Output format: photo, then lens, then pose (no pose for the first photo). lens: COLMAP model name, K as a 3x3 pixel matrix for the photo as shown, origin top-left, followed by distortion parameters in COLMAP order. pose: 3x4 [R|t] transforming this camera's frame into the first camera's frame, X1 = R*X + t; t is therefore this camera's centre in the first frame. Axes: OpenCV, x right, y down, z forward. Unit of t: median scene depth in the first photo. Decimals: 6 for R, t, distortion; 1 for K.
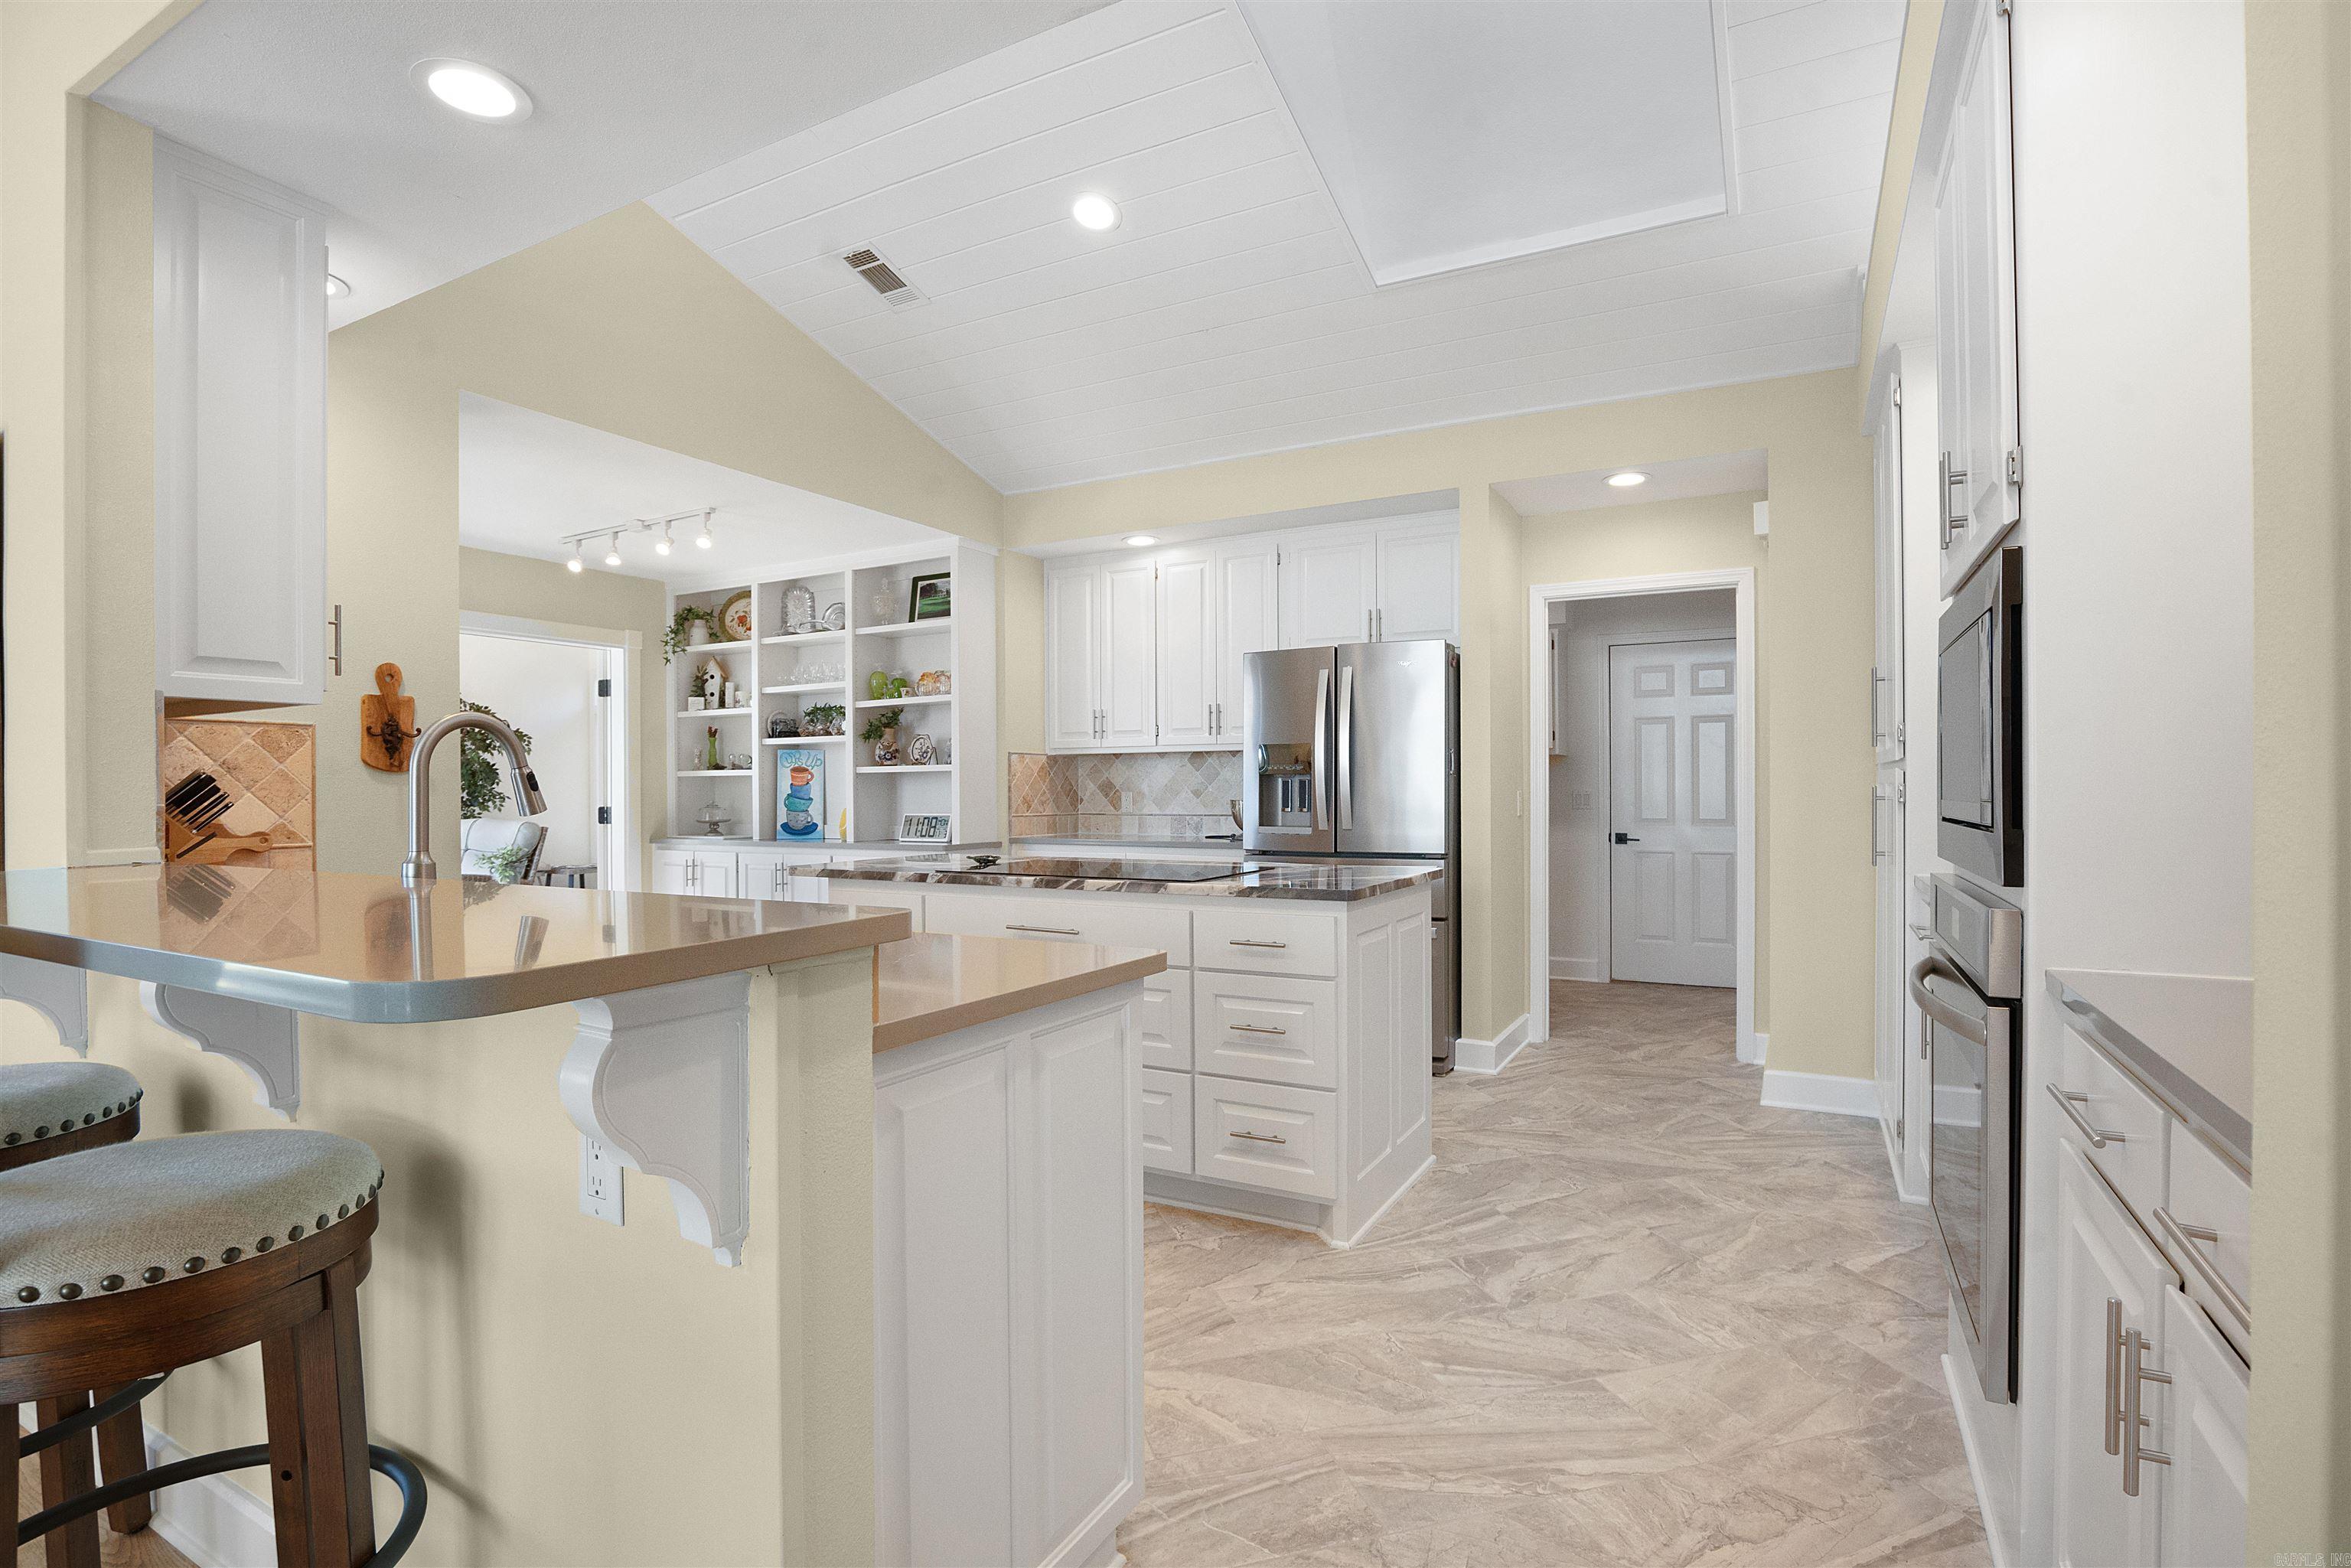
lens RADIAL K [[1121.6, 0, 1162.9], [0, 1121.6, 791.6], [0, 0, 1]] dist [-0.016988, -0.000014]
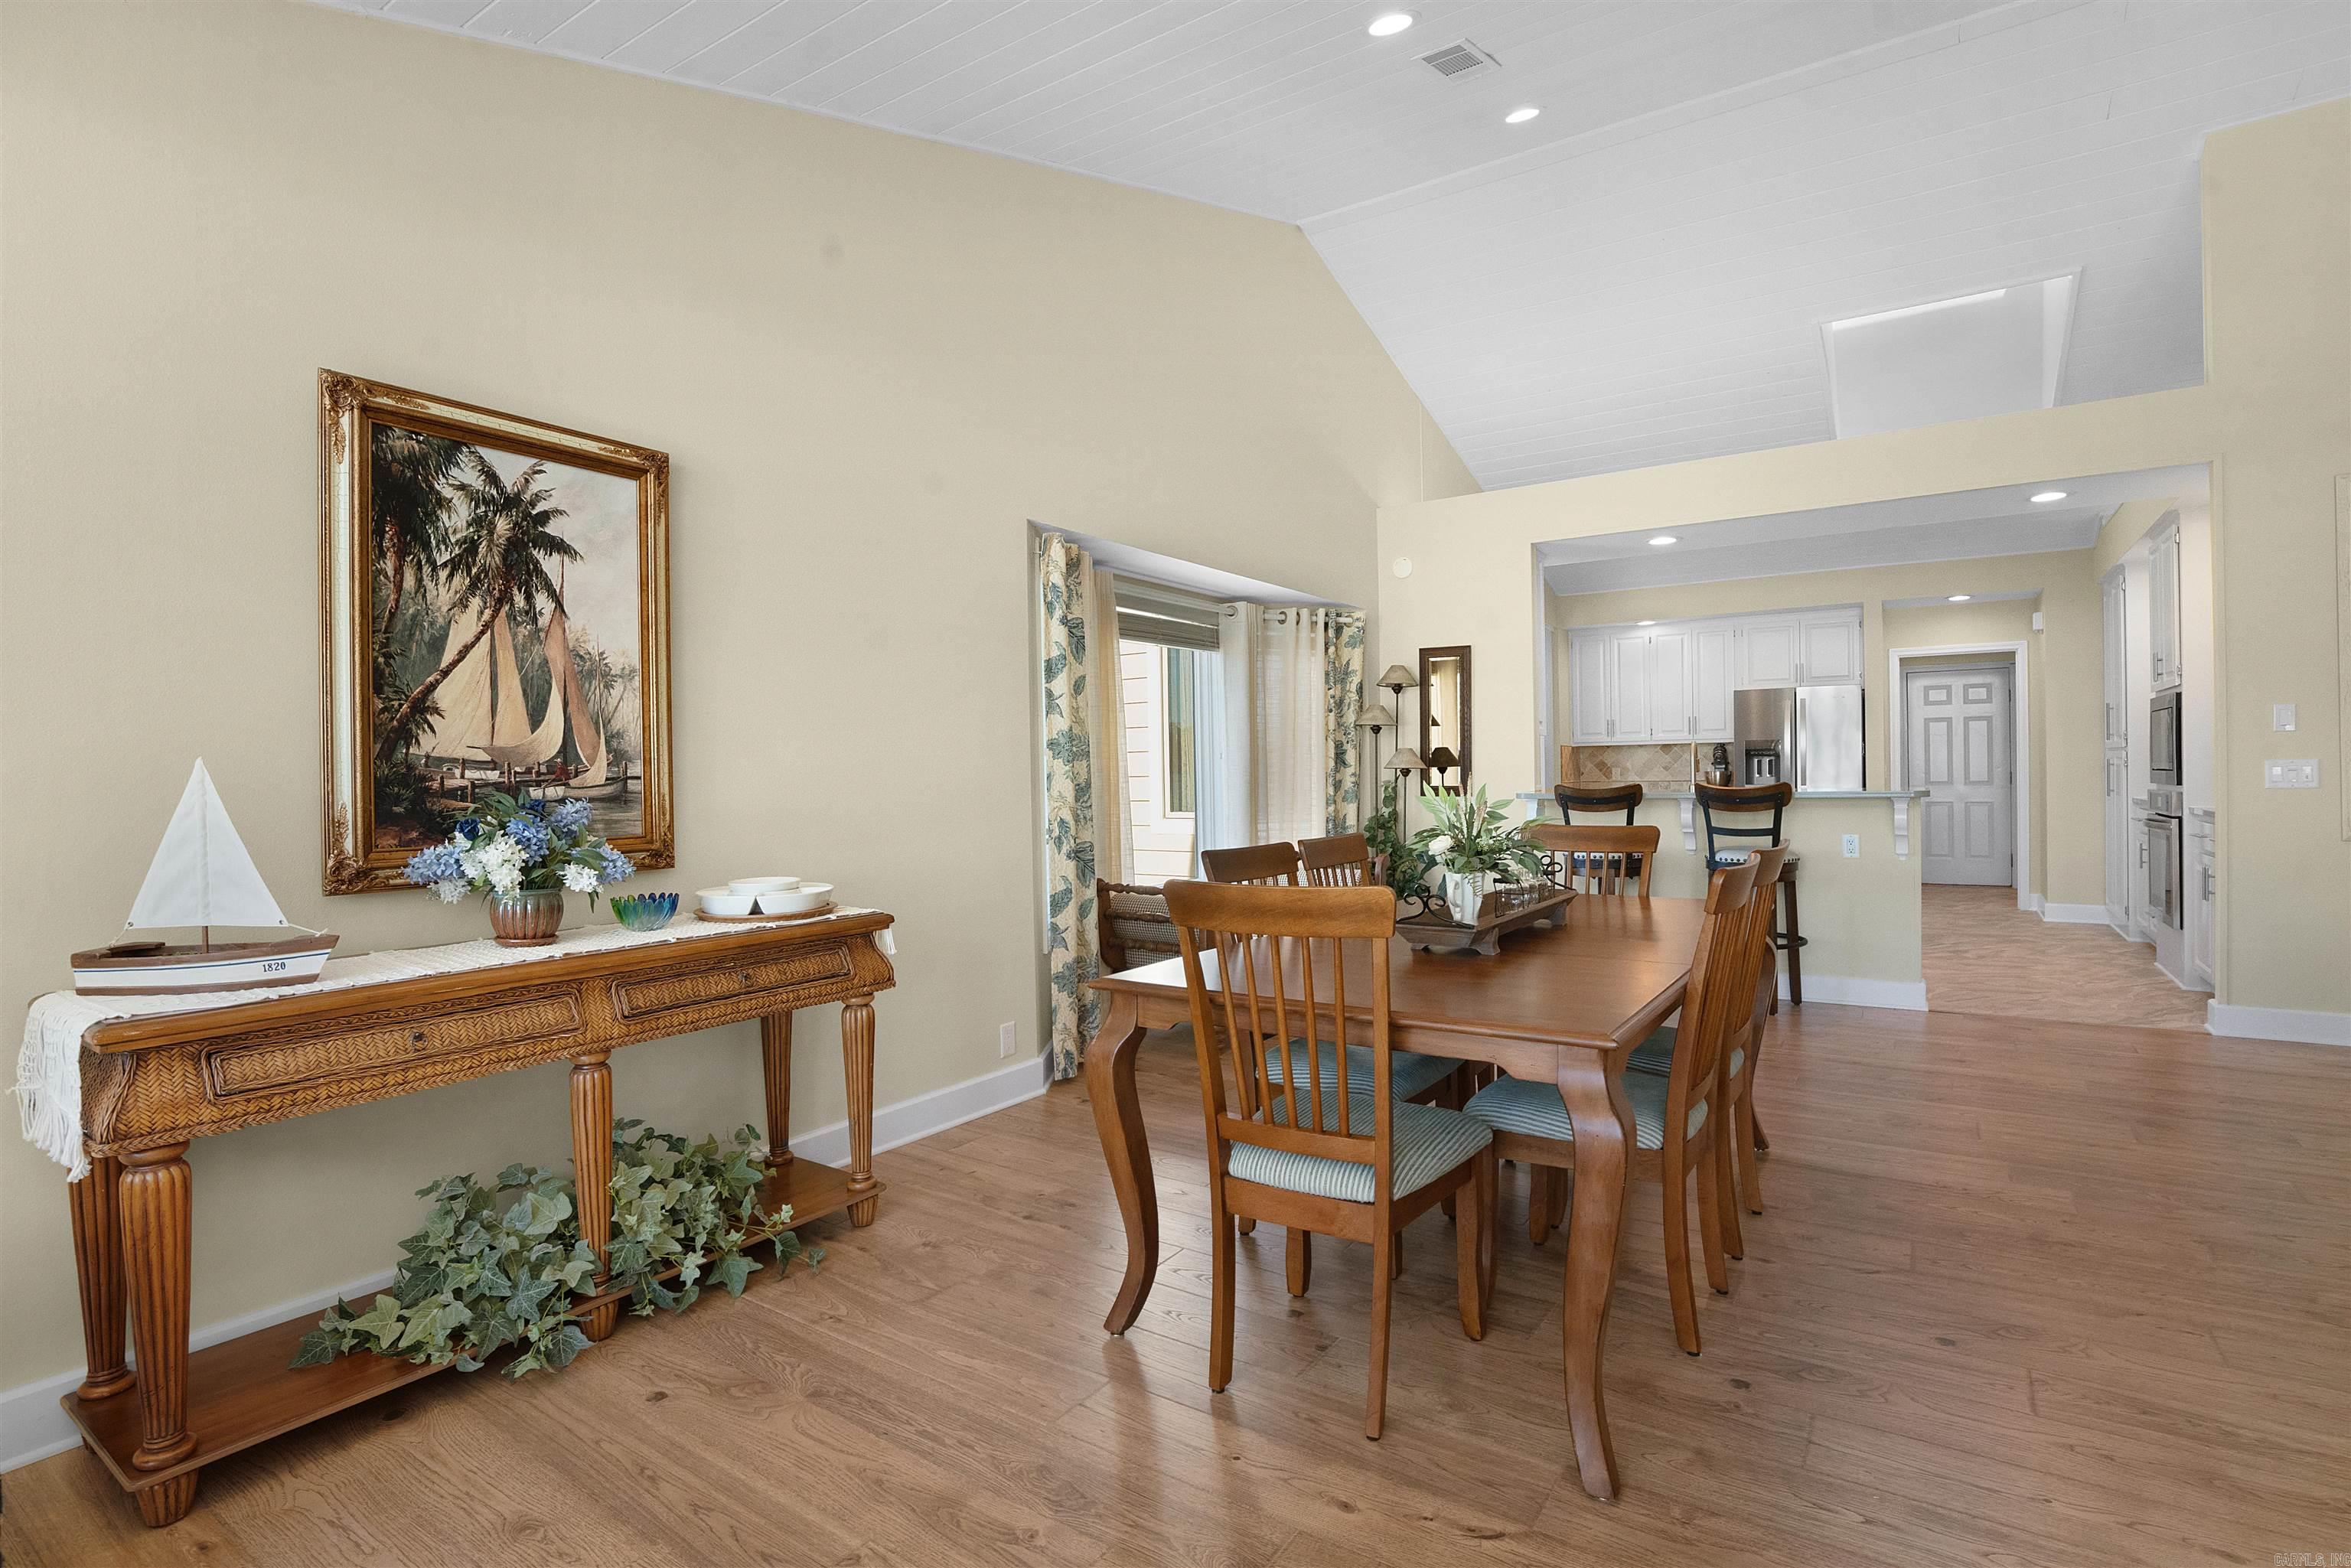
lens RADIAL K [[1121.6, 0, 1185.0], [0, 1121.6, 780.6], [0, 0, 1]] dist [-0.016988, -0.000014]
pose [[0.997103, -0.010671, -0.075312, -0.609949], [0.011089, 0.999925, 0.005130, 0.003782], [0.075251, -0.005951, 0.997147, -0.789641]]
